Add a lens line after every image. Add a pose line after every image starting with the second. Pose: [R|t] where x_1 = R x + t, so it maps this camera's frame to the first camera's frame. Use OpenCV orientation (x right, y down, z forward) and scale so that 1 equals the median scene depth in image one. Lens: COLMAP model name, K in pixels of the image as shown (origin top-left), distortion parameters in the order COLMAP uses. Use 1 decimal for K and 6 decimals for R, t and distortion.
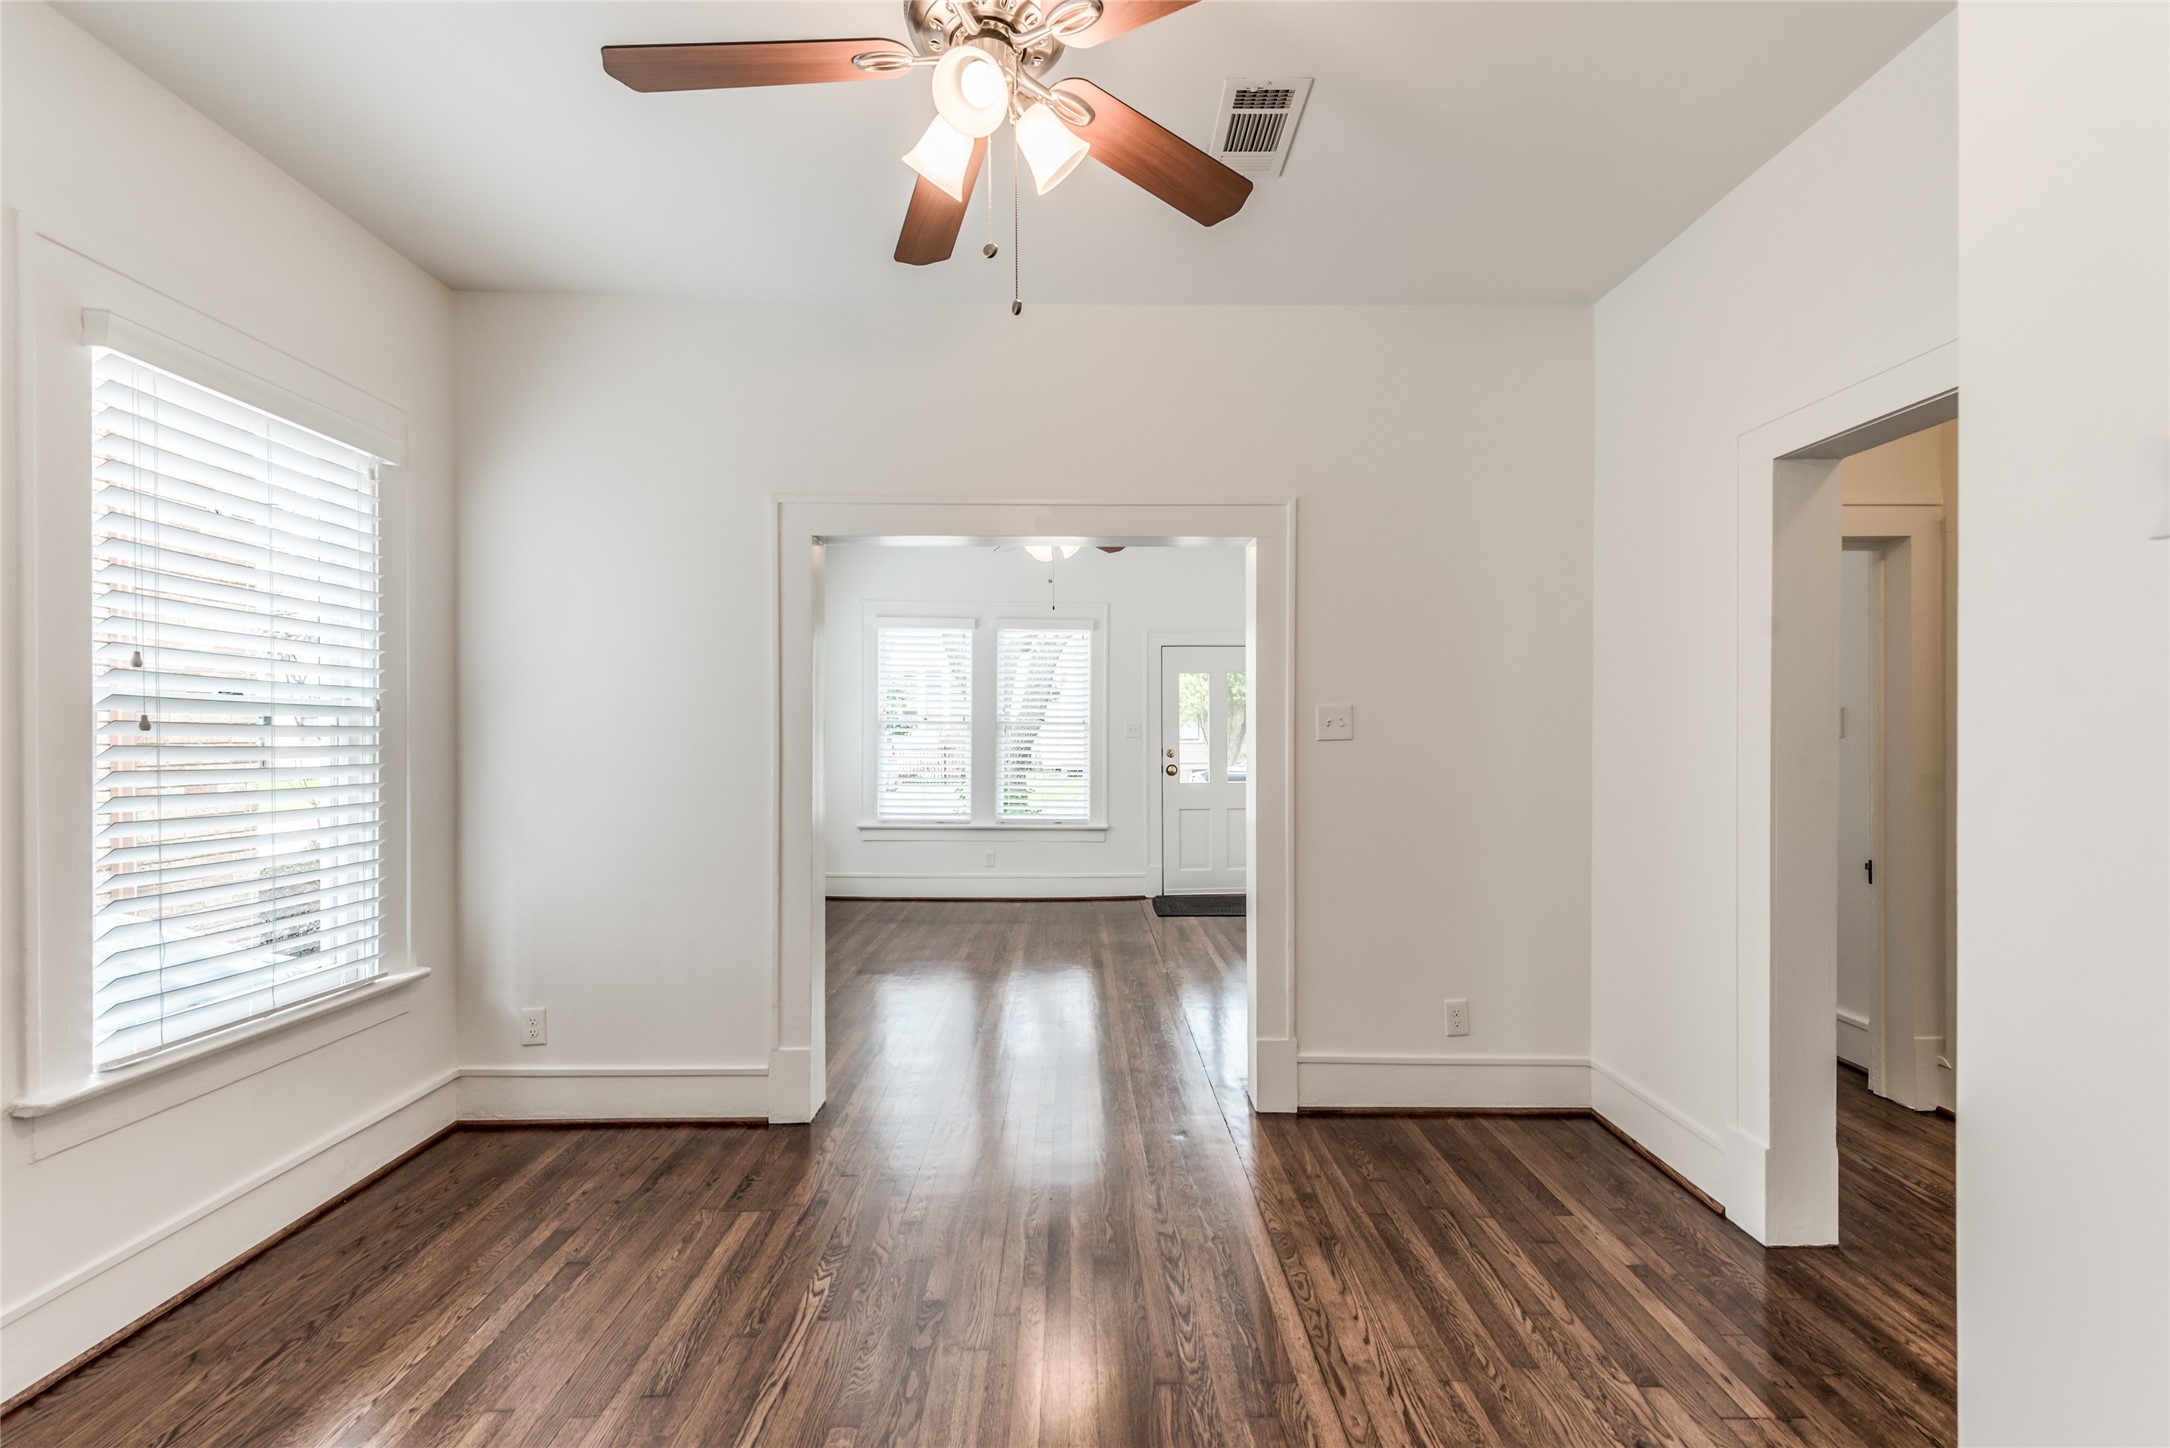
lens RADIAL K [[837.2, 0, 1086.6], [0, 837.2, 736.5], [0, 0, 1]] dist [0.001787, 0.000103]
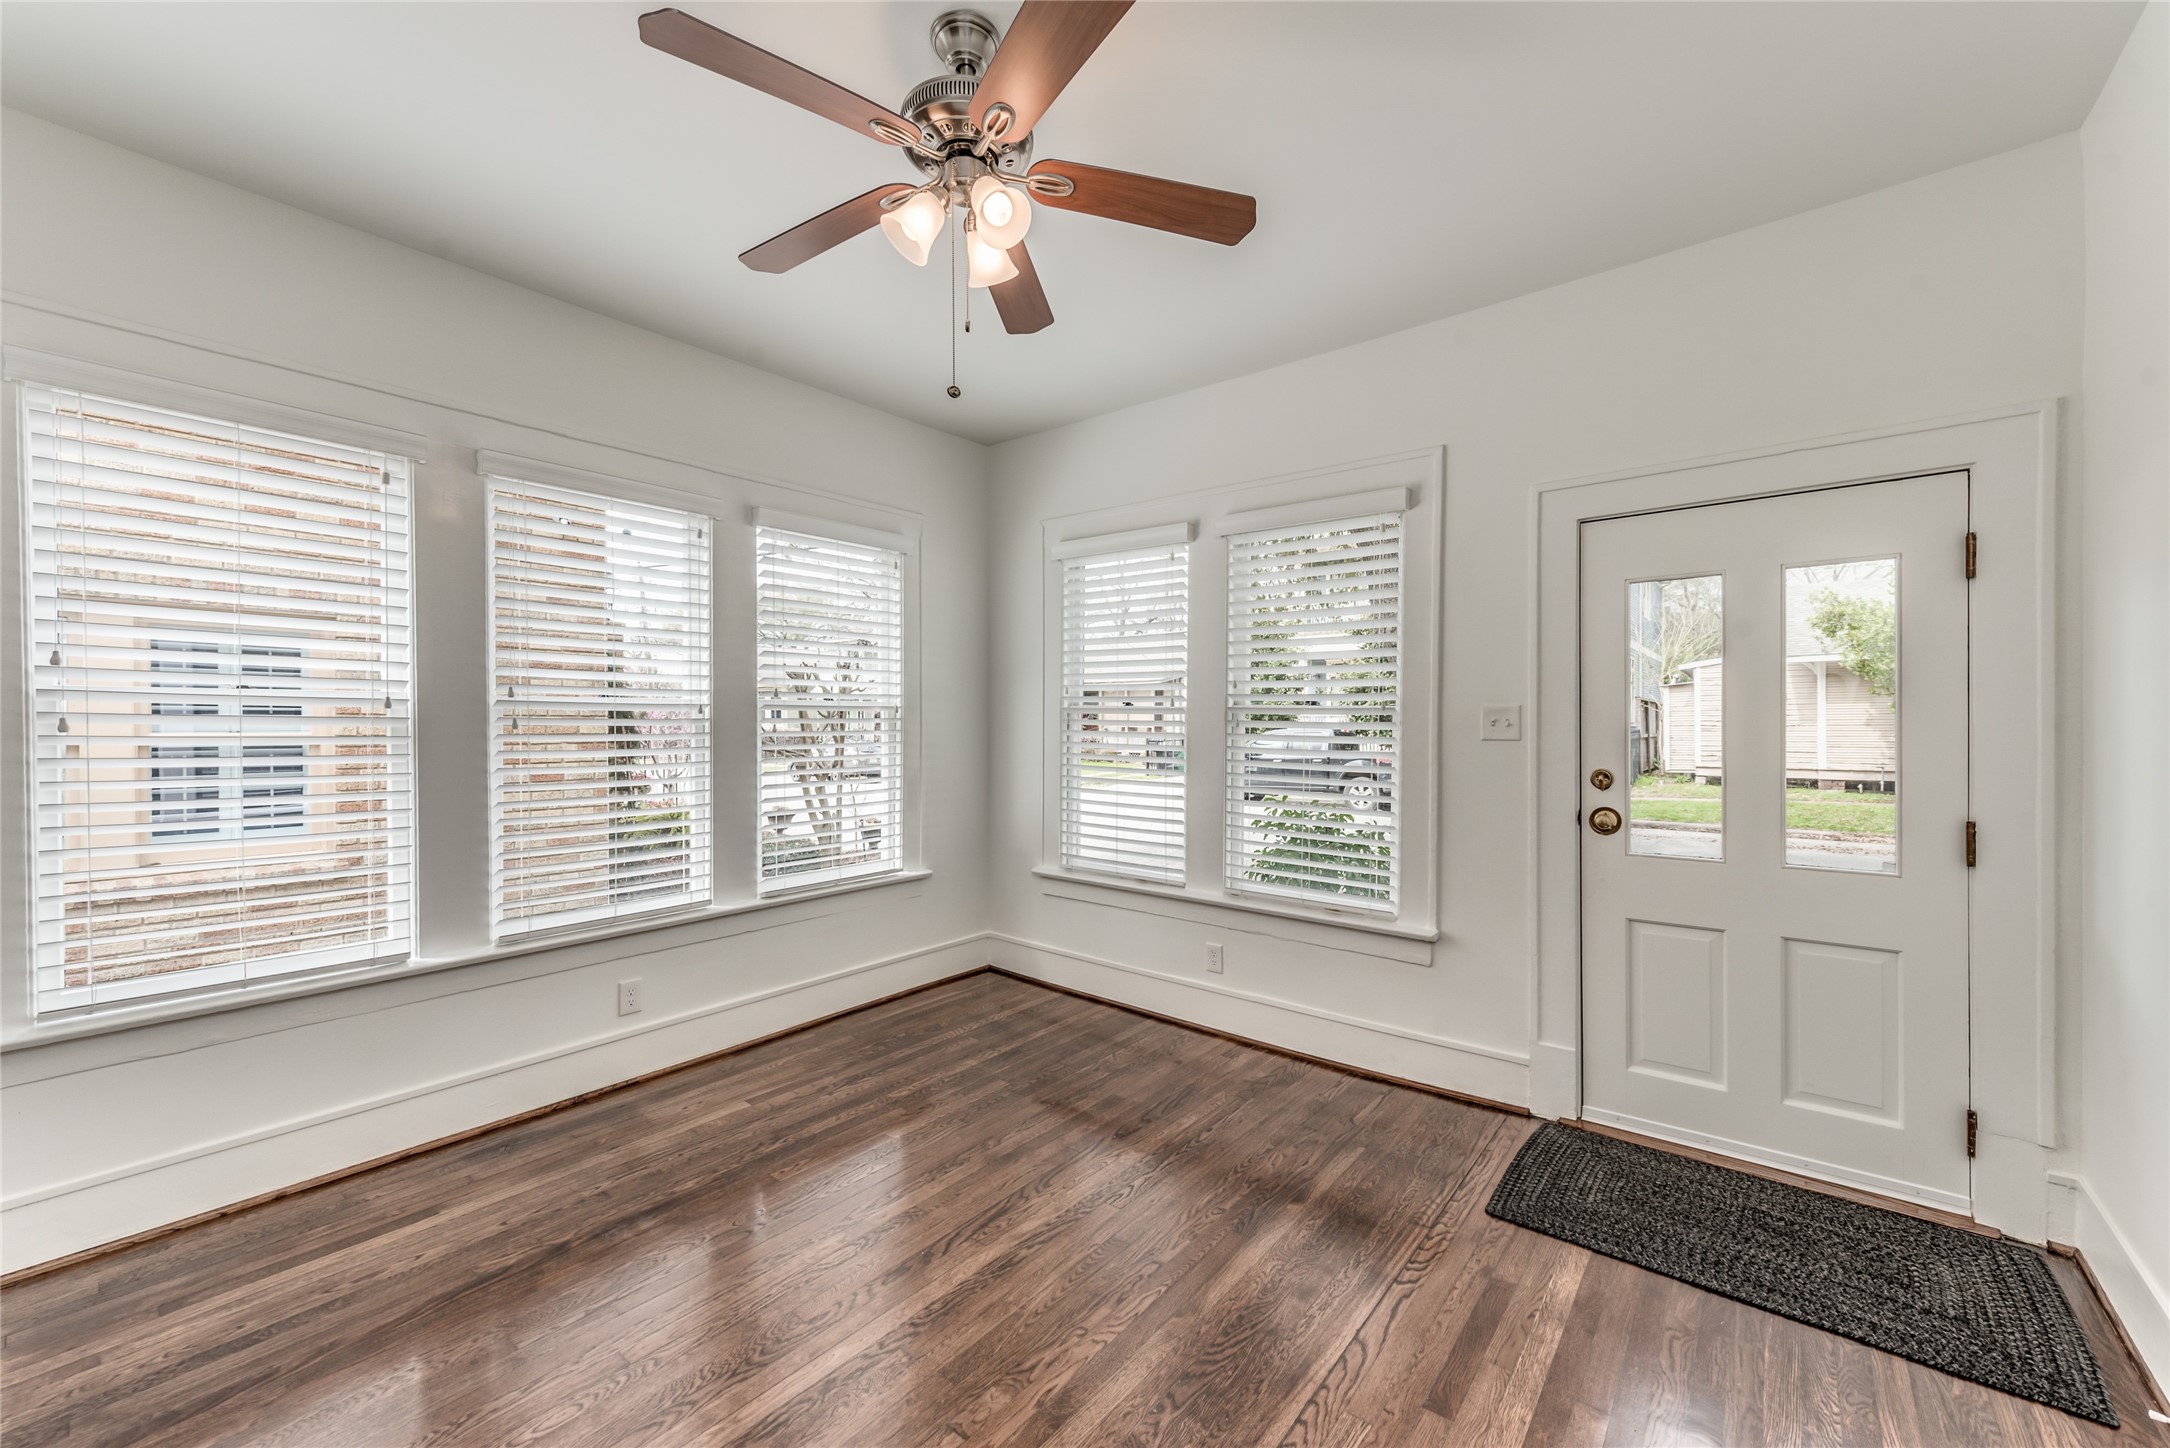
lens RADIAL K [[832.7, 0, 1091.9], [0, 832.7, 724.6], [0, 0, 1]] dist [0.003030, -0.001555]
pose [[0.762902, 0.000430, -0.646514, 0.175460], [0.001941, 0.999994, 0.002957, -0.008623], [0.646511, -0.003511, 0.762896, 0.530330]]
